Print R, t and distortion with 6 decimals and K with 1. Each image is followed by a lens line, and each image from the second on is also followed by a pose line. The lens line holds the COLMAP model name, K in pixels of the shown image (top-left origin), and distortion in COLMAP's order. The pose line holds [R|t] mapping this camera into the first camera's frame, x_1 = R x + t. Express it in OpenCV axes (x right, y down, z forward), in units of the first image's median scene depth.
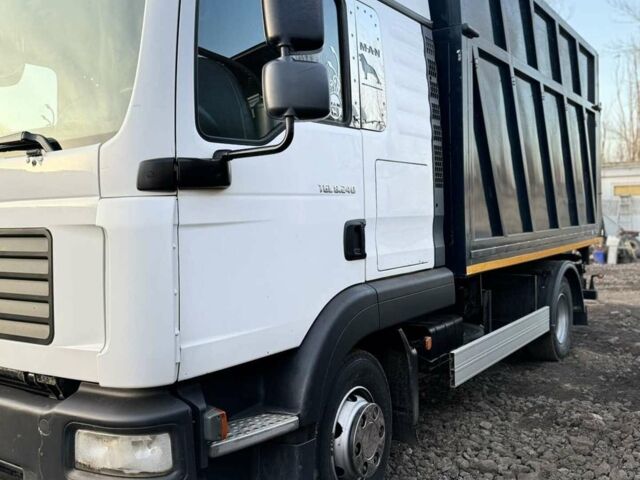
lens RADIAL K [[637.7, 0, 320.0], [0, 637.7, 240.0], [0, 0, 1]] dist [0.085712, -0.142912]
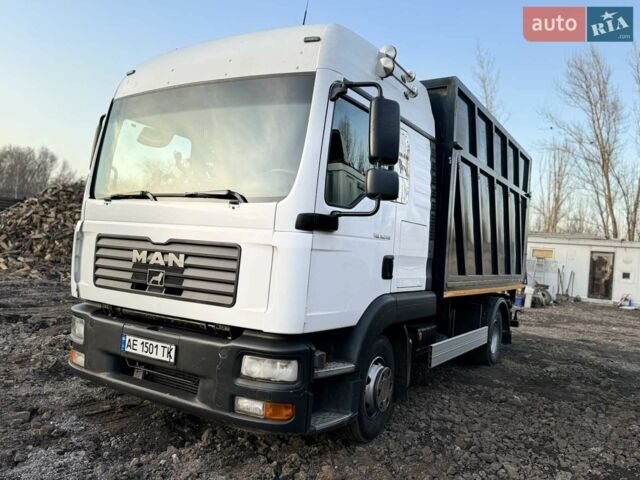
lens RADIAL K [[519.3, 0, 321.0], [0, 519.3, 241.9], [0, 0, 1]] dist [0.084000, -0.145466]
pose [[0.994125, 0.098135, 0.045670, -0.149172], [-0.095495, 0.993809, -0.056786, 0.021749], [-0.050960, 0.052091, 0.997341, -0.284529]]
